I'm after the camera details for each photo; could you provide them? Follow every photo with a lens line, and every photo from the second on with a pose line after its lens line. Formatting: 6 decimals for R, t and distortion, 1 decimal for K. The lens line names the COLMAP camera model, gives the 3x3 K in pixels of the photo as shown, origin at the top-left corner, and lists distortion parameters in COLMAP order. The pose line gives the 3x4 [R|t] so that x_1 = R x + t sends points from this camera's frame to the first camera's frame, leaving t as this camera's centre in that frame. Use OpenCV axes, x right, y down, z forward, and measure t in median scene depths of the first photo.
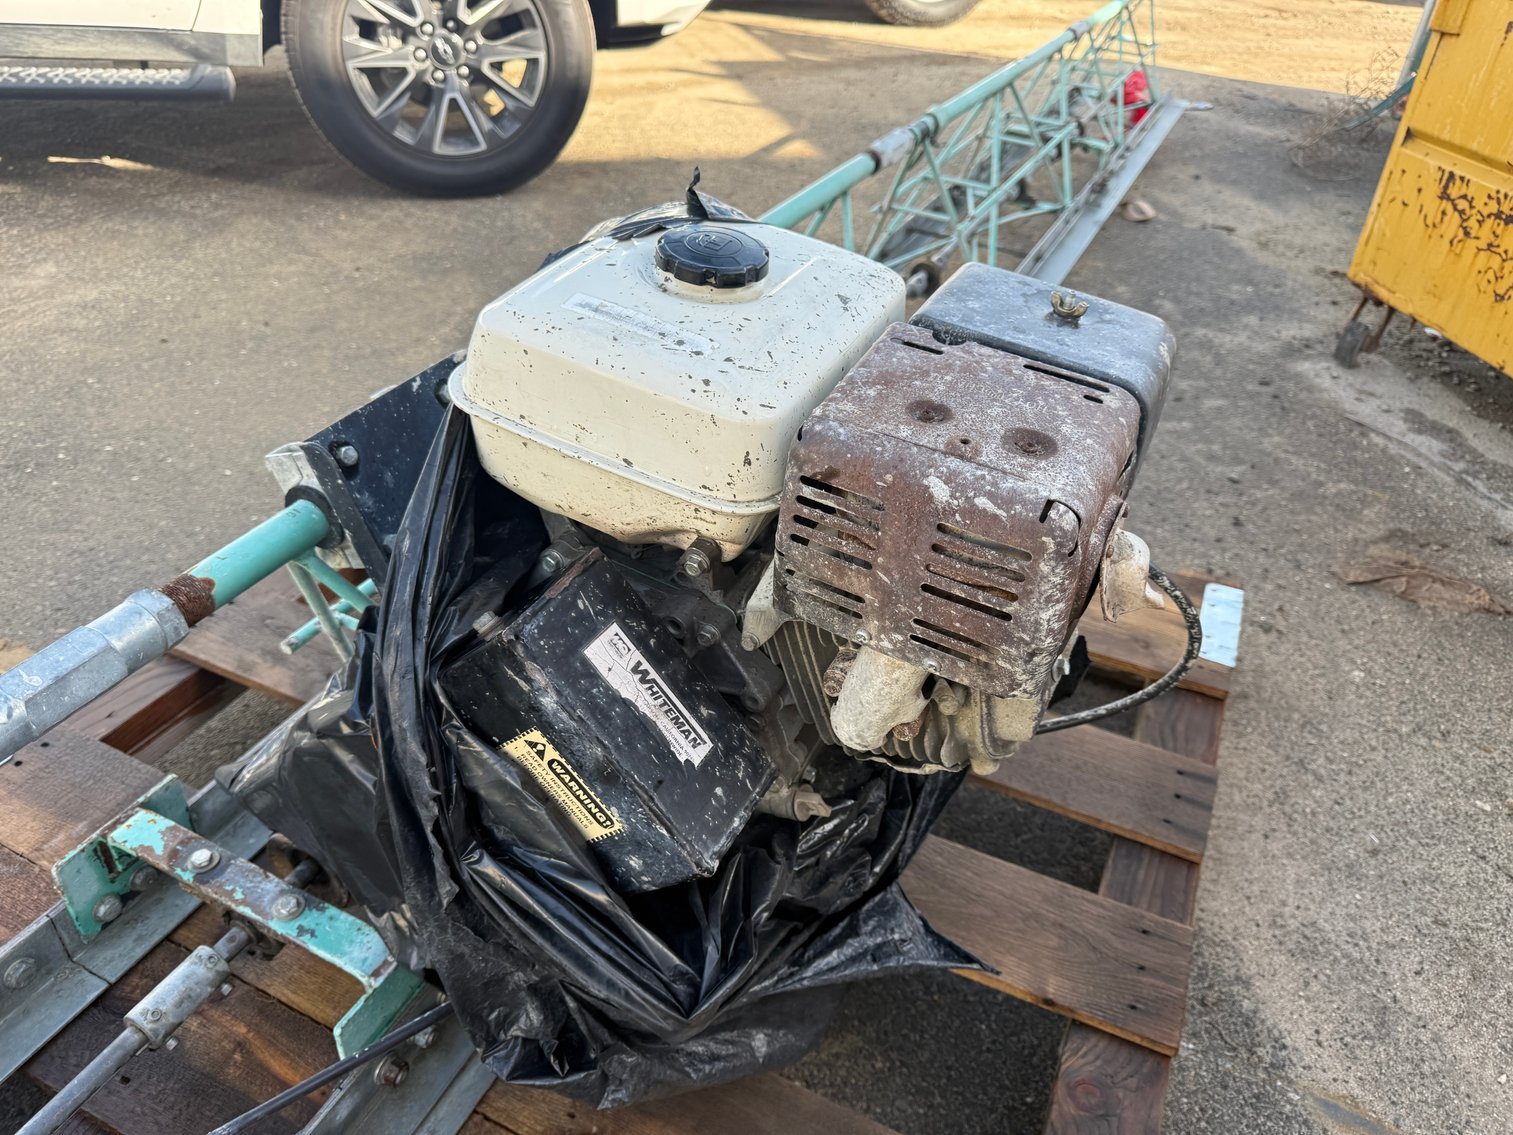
lens RADIAL K [[1081.4, 0, 744.8], [0, 1081.4, 558.4], [0, 0, 1]] dist [0.000611, -0.000796]
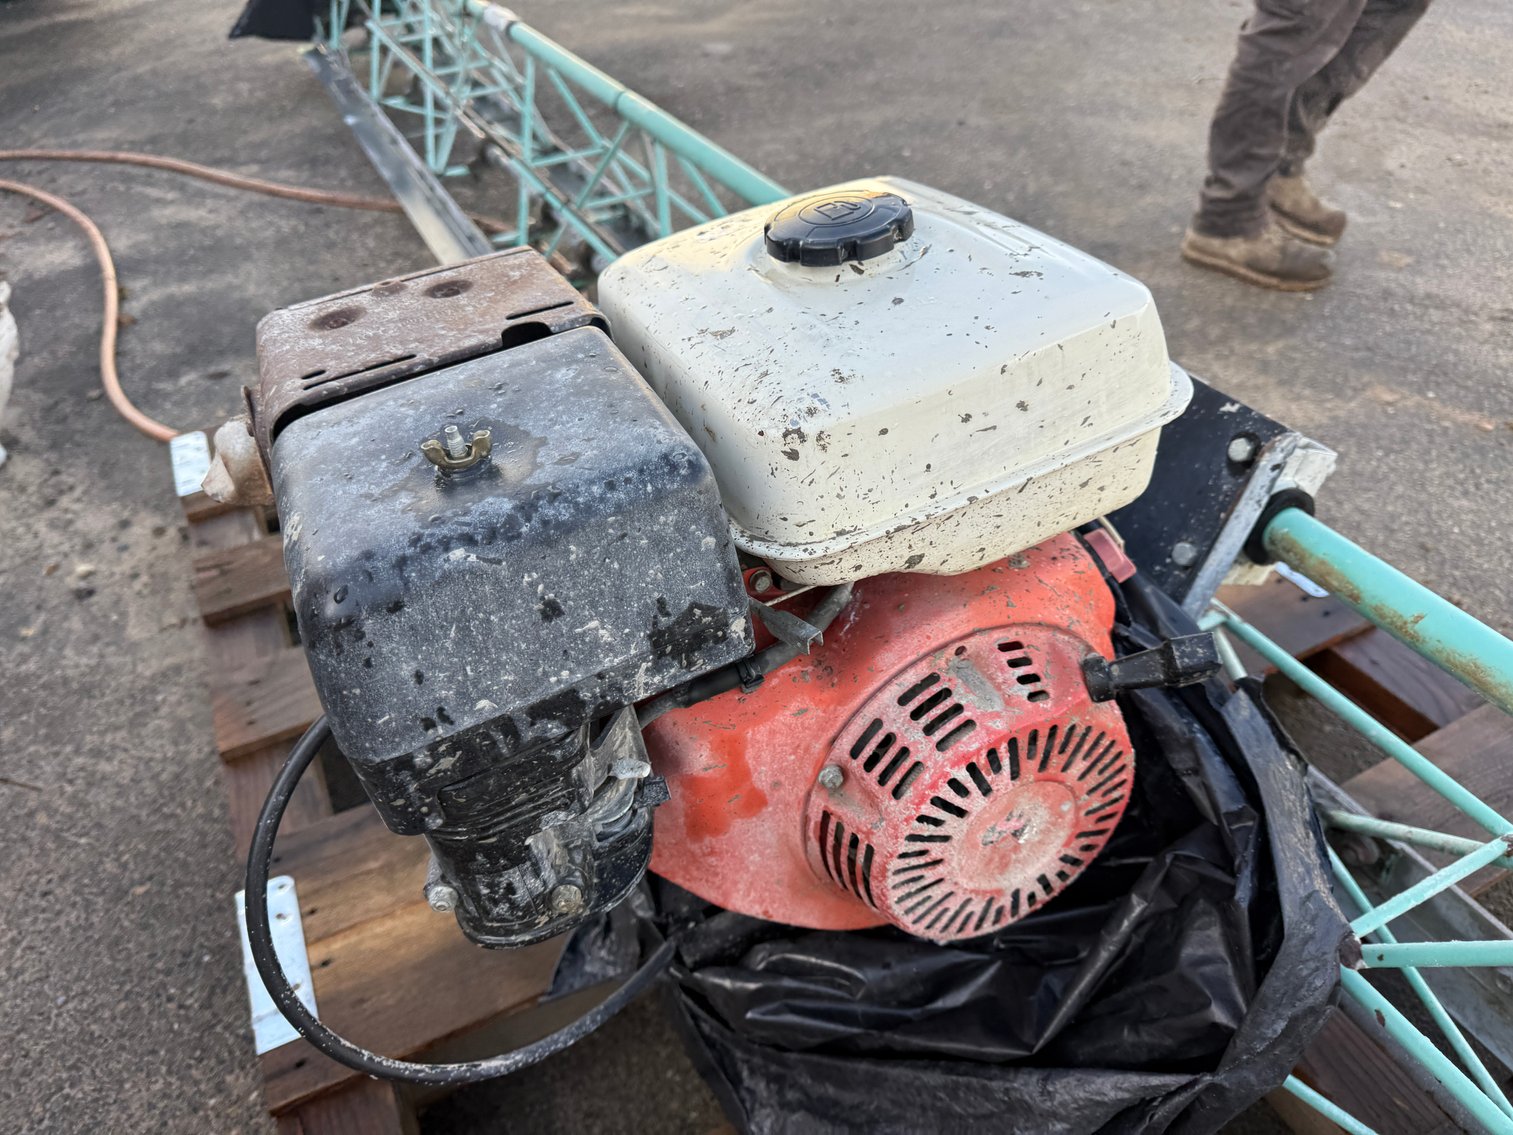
lens RADIAL K [[1081.4, 0, 744.8], [0, 1081.4, 558.4], [0, 0, 1]] dist [0.000611, -0.000796]
pose [[-0.615947, 0.466527, -0.634793, 0.686329], [-0.443157, 0.461017, 0.768815, -0.827533], [0.651323, 0.754861, -0.077217, 1.353310]]
